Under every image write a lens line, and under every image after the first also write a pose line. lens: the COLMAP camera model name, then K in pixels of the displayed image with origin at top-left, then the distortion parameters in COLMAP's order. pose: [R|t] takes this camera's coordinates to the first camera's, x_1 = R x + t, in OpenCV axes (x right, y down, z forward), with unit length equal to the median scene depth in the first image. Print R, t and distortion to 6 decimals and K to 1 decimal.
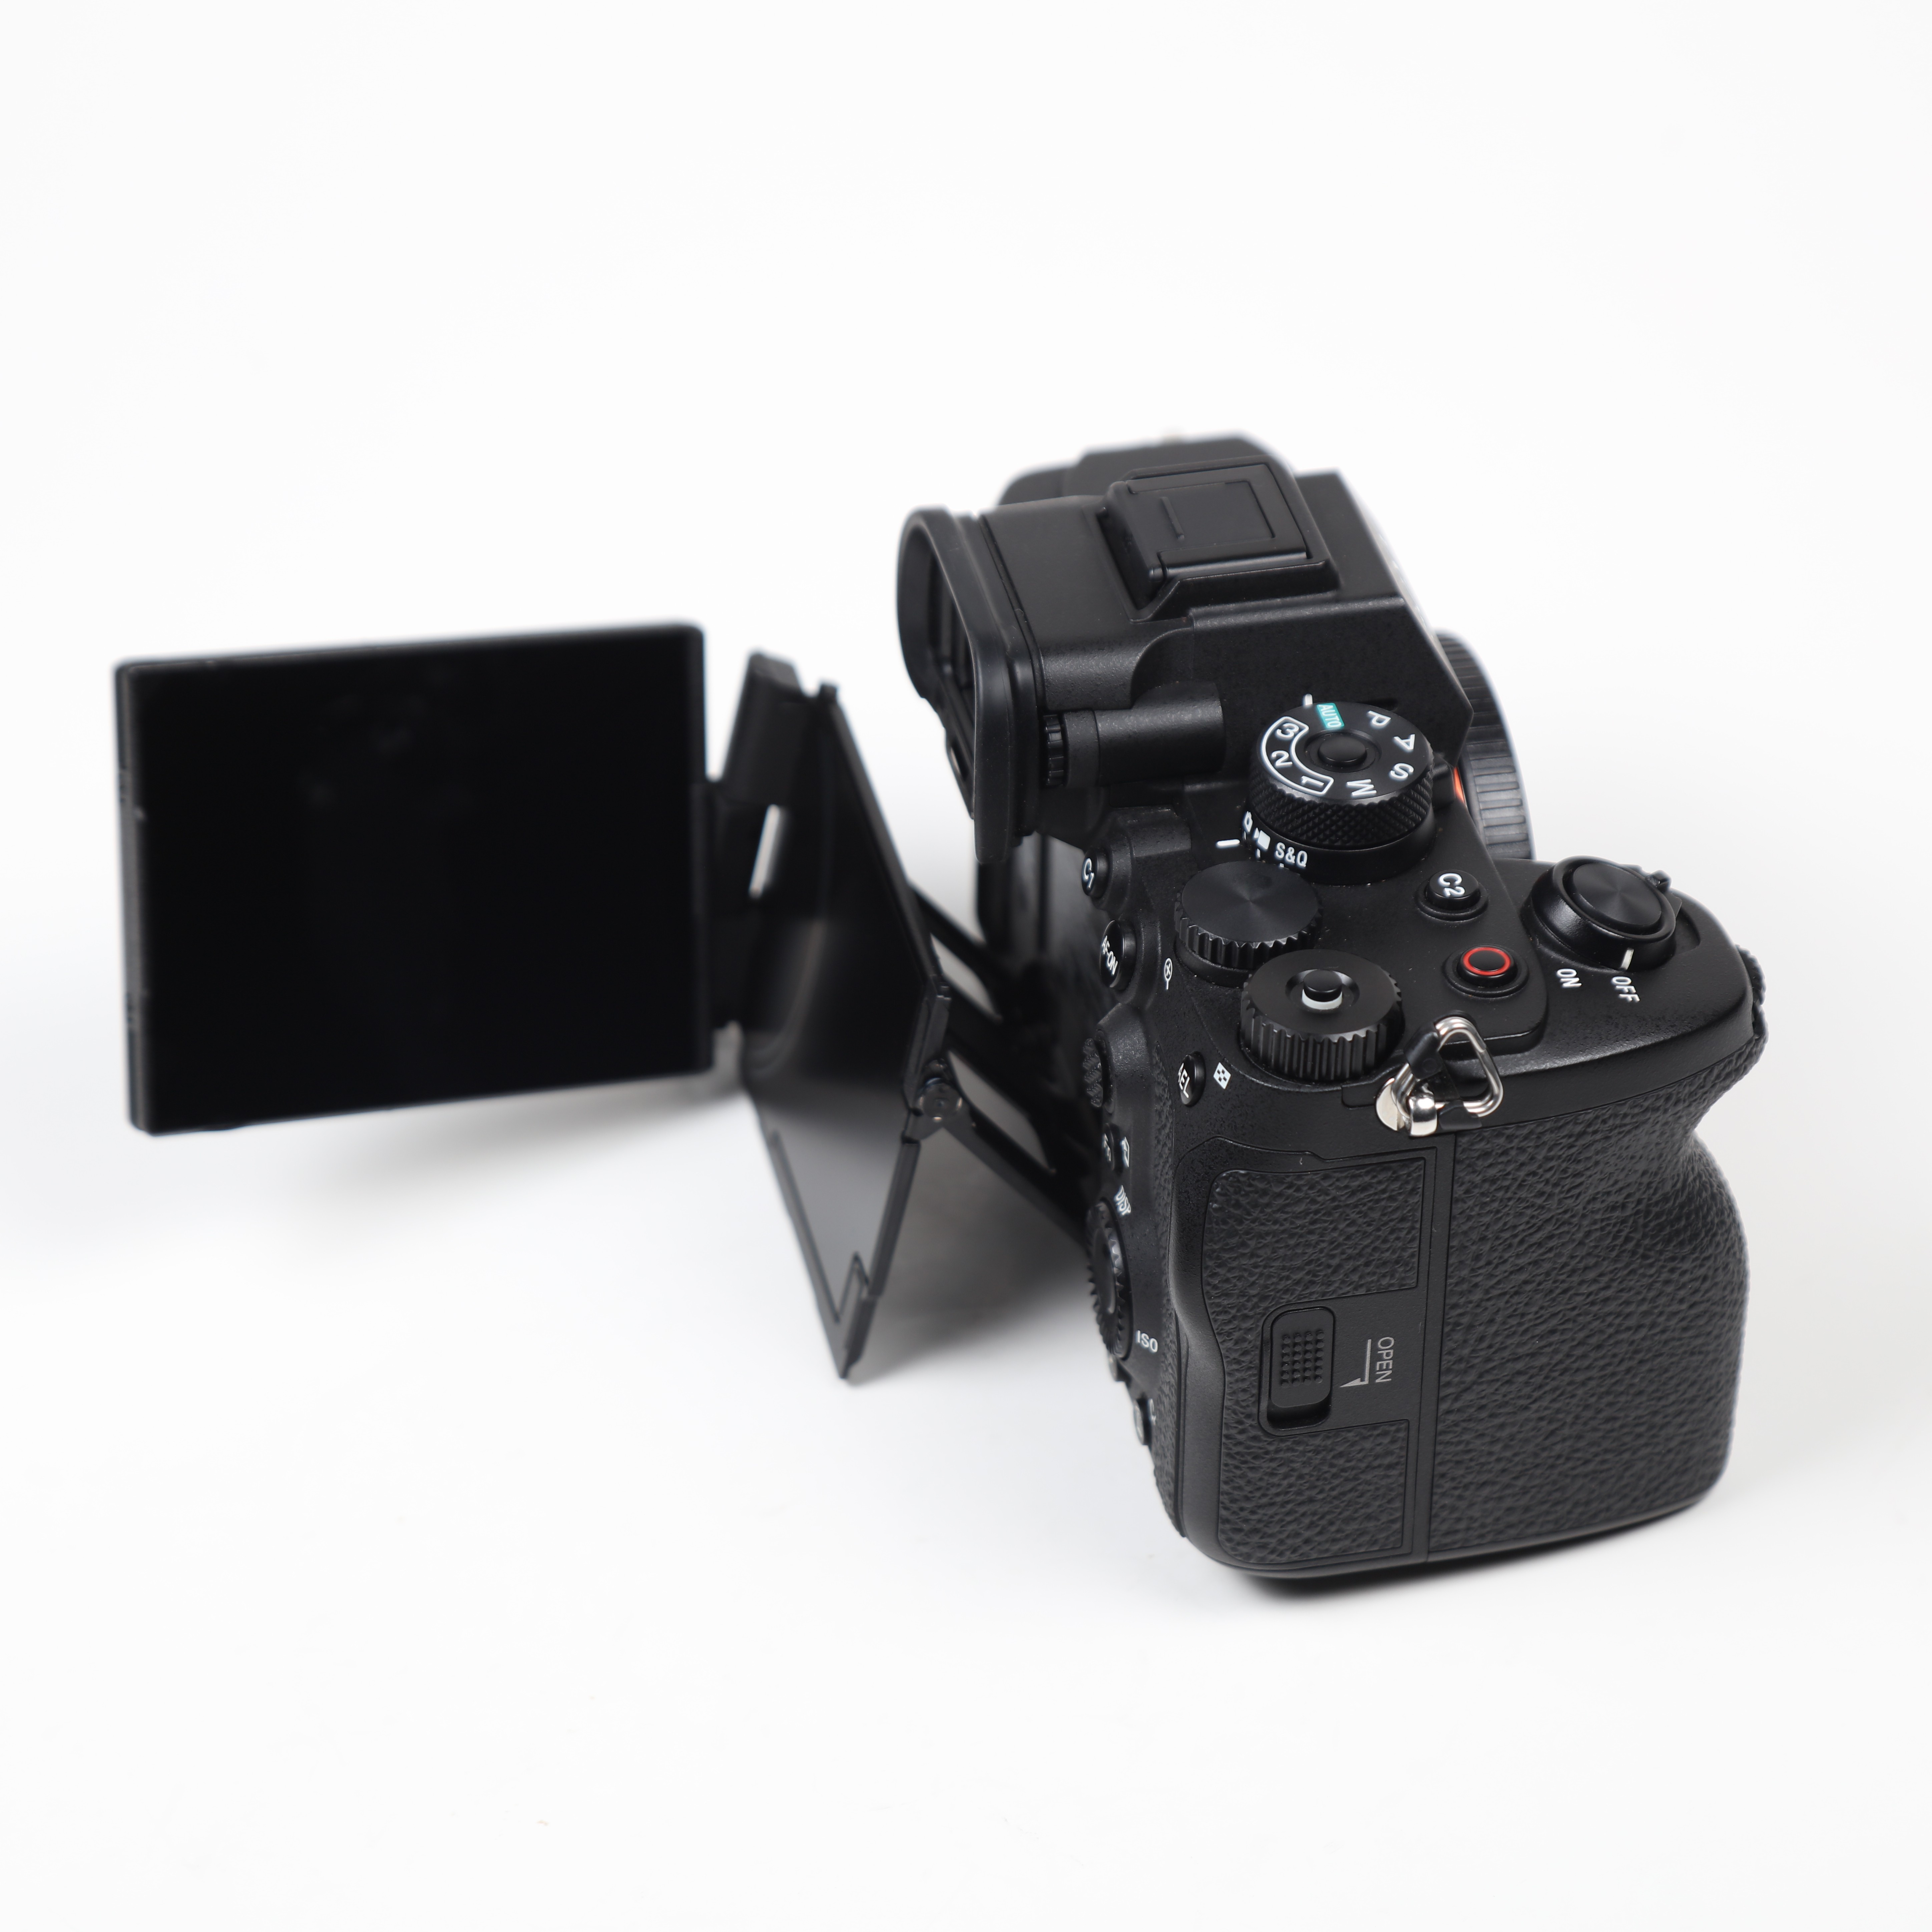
lens RADIAL K [[6545.5, 0, 966.0], [0, 6545.5, 966.0], [0, 0, 1]] dist [0.458960, -0.345789]
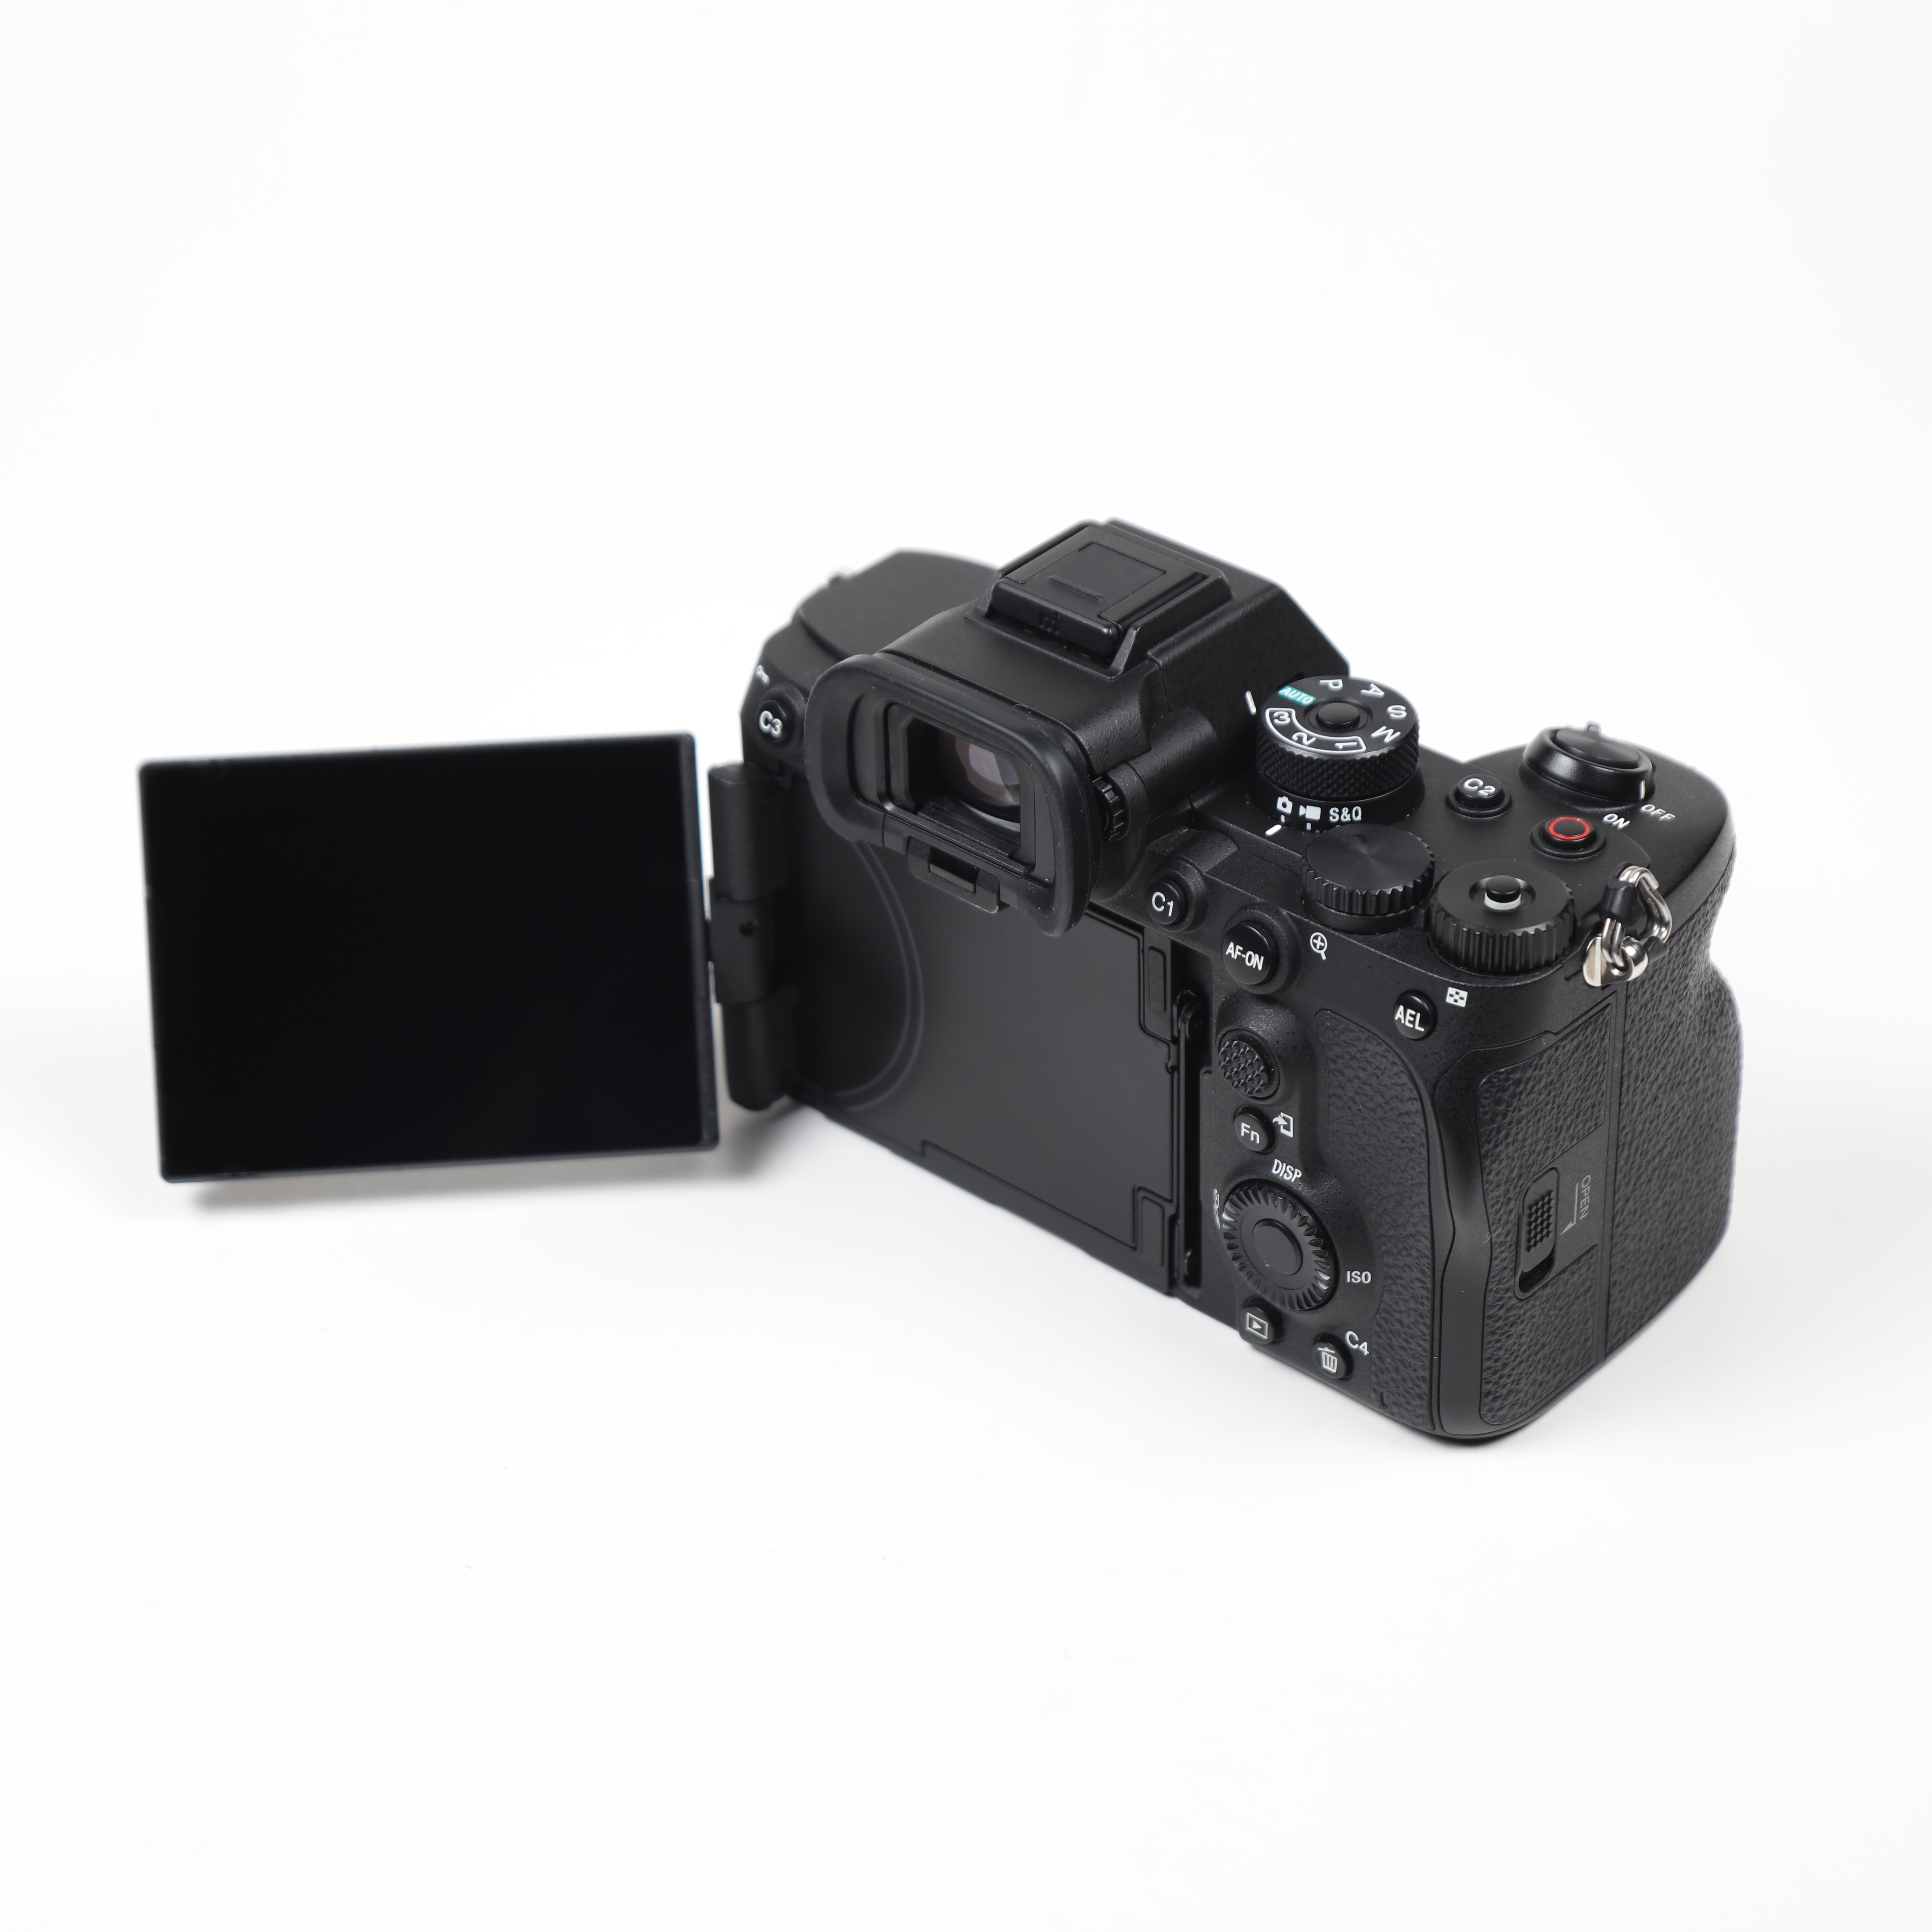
lens RADIAL K [[5121.4, 0, 966.0], [0, 5121.4, 966.0], [0, 0, 1]] dist [0.200026, 0.355472]
pose [[0.812446, -0.354090, 0.463196, -0.417922], [0.374219, 0.925913, 0.051434, -0.062262], [-0.447092, 0.131549, 0.884762, 0.257736]]
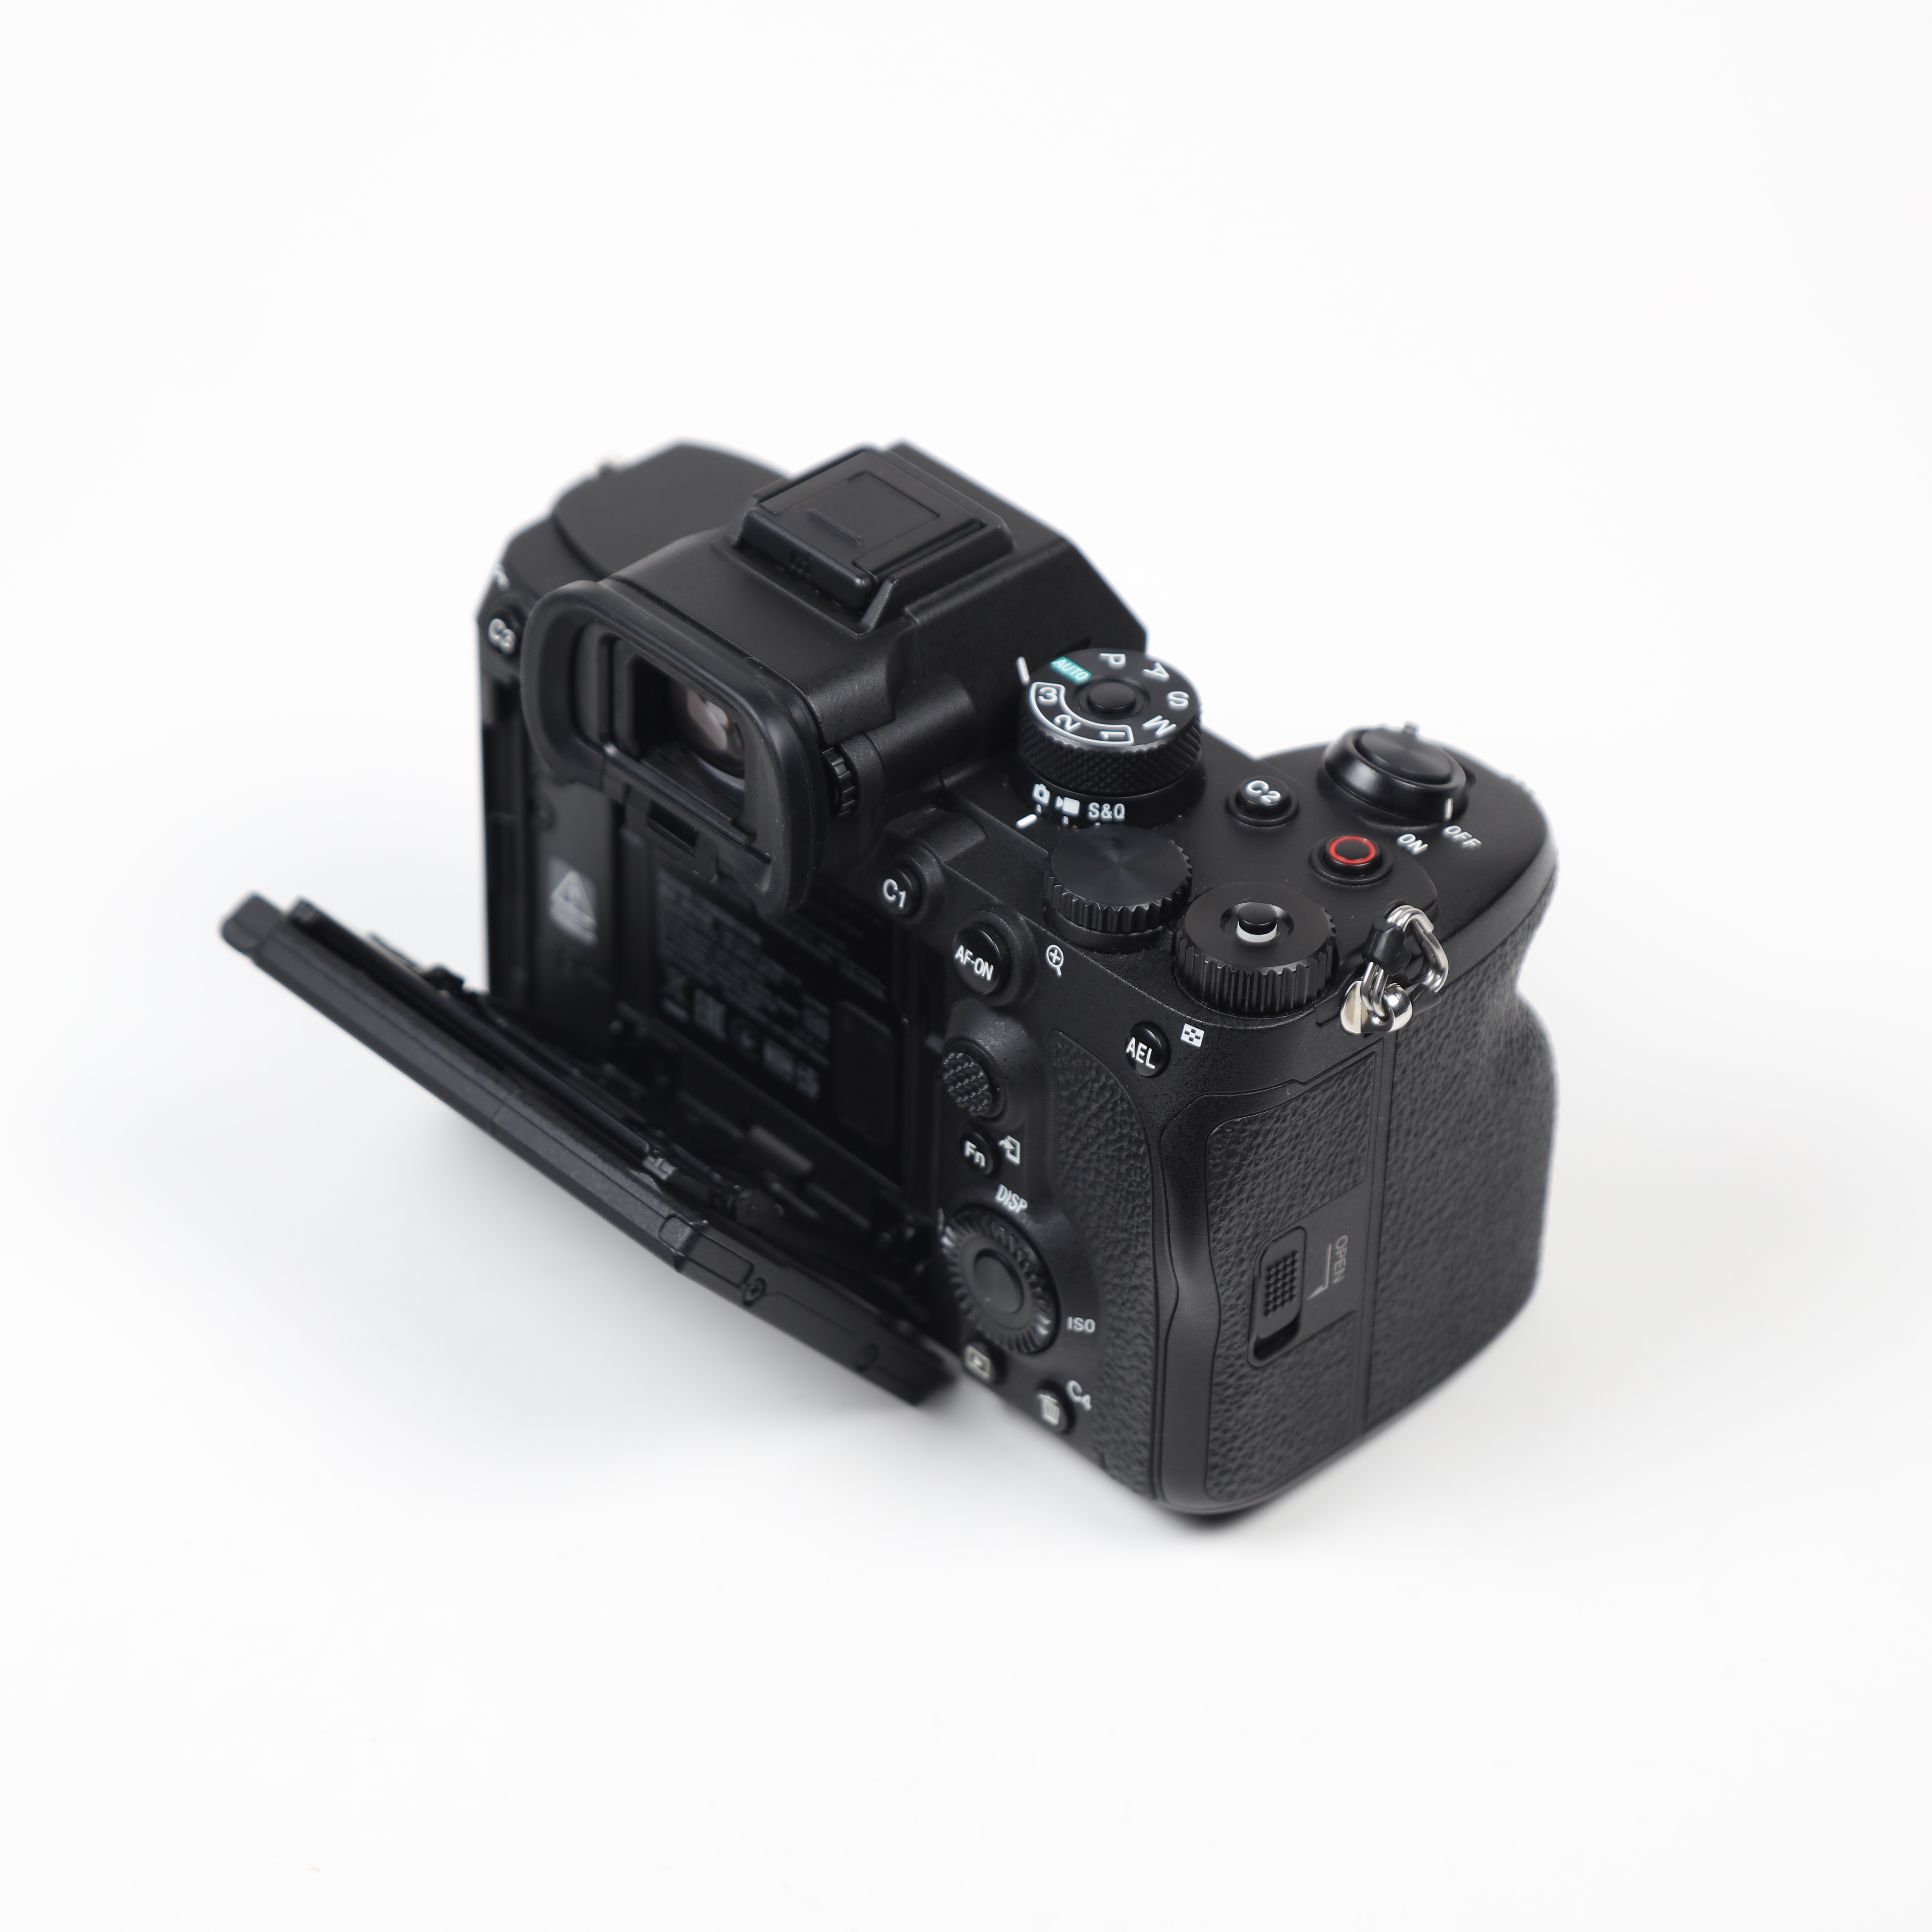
lens RADIAL K [[6545.5, 0, 966.0], [0, 6545.5, 966.0], [0, 0, 1]] dist [0.458960, -0.345789]
pose [[0.858603, -0.304053, 0.412739, -0.387867], [0.294209, 0.951590, 0.088980, -0.089631], [-0.419813, 0.045033, 0.906493, 0.105641]]
